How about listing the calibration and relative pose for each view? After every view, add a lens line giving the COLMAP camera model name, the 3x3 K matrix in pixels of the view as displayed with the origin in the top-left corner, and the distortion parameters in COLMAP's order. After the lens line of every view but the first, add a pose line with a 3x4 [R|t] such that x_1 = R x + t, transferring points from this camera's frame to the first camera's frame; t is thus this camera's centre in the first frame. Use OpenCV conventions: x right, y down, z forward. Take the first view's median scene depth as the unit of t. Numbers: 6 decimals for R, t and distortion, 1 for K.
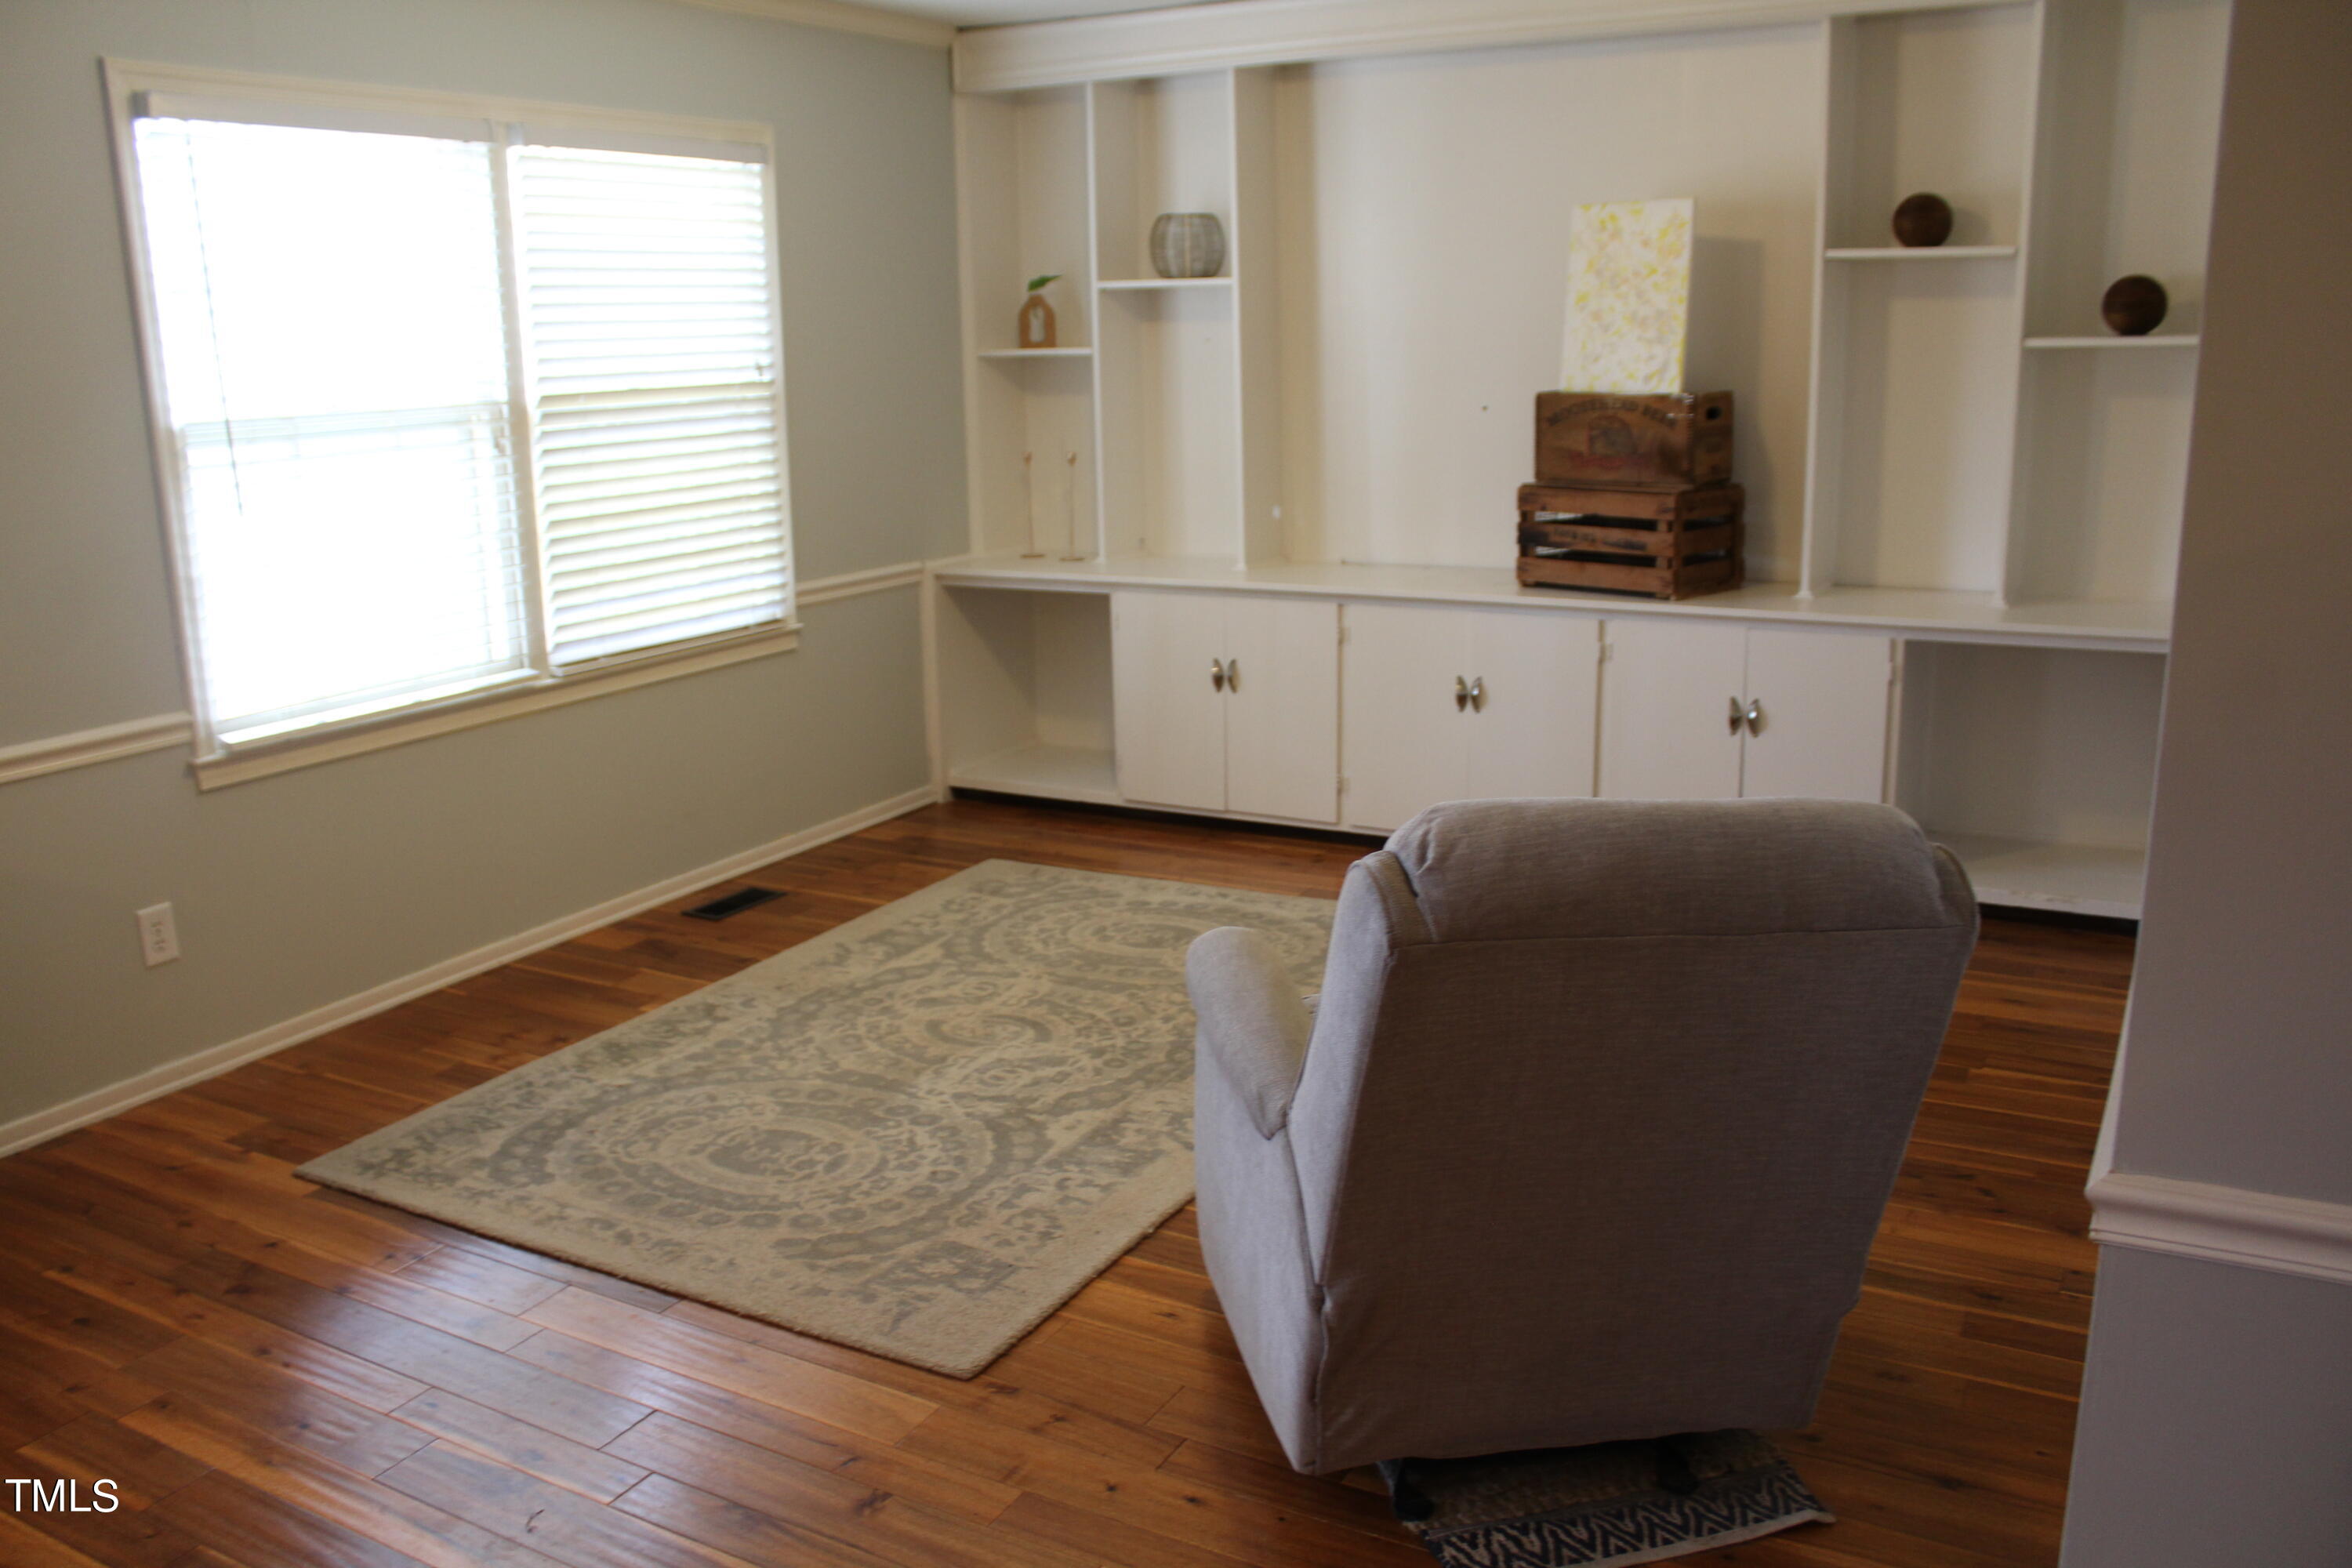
lens RADIAL K [[1934.1, 0, 1143.8], [0, 1934.1, 789.2], [0, 0, 1]] dist [-0.172808, 0.147708]
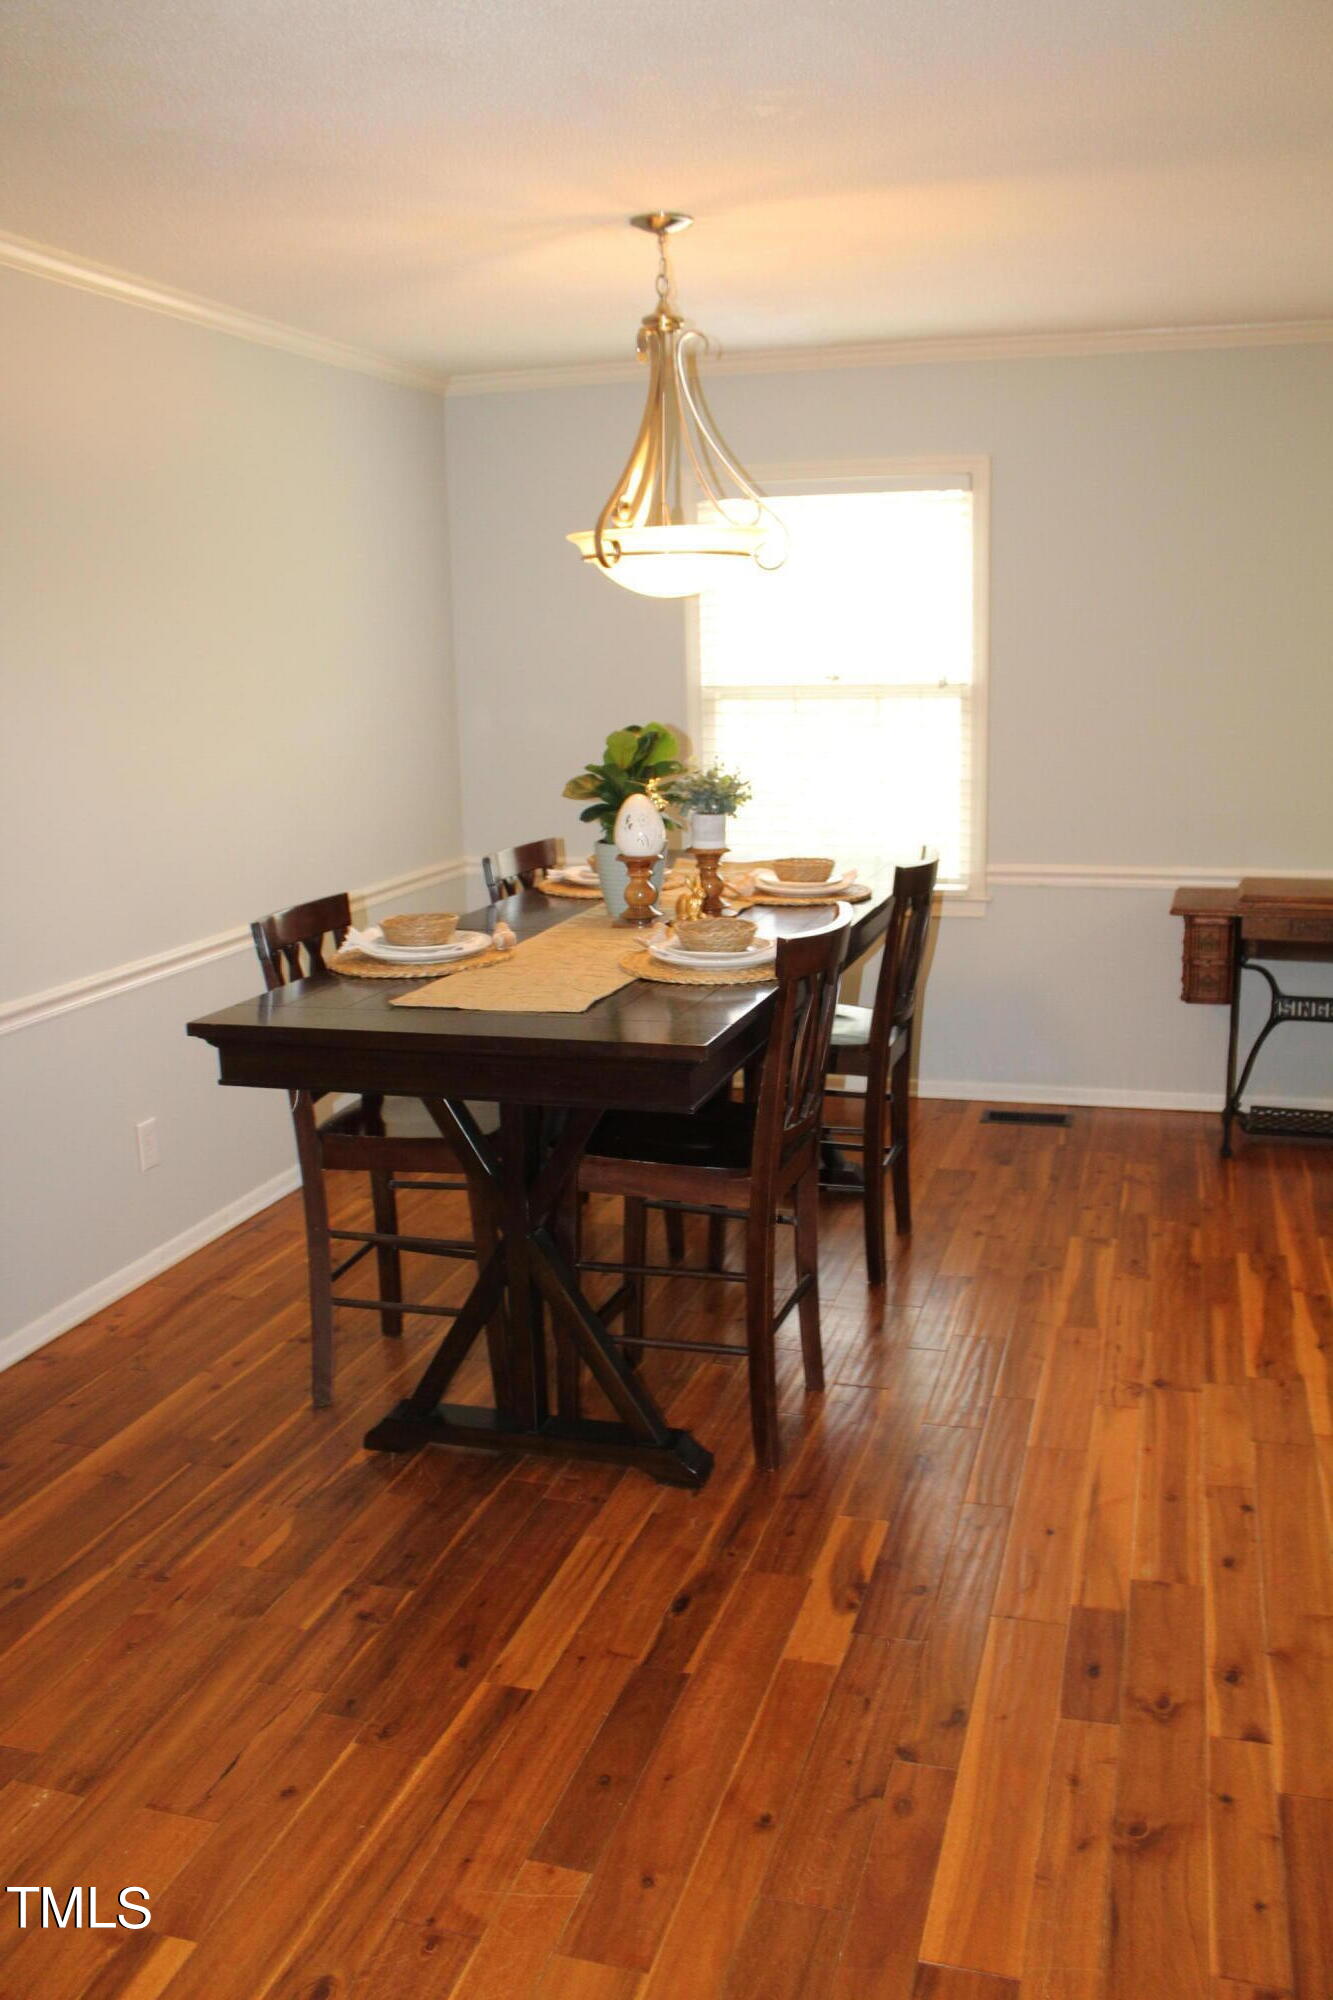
lens RADIAL K [[1644.6, 0, 666.5], [0, 1644.6, 1000.0], [0, 0, 1]] dist [-0.172808, 0.147708]
pose [[0.206783, 0.217023, -0.954013, 0.724462], [-0.198351, 0.964139, 0.176333, -0.151890], [0.958070, 0.152767, 0.242415, 0.577239]]
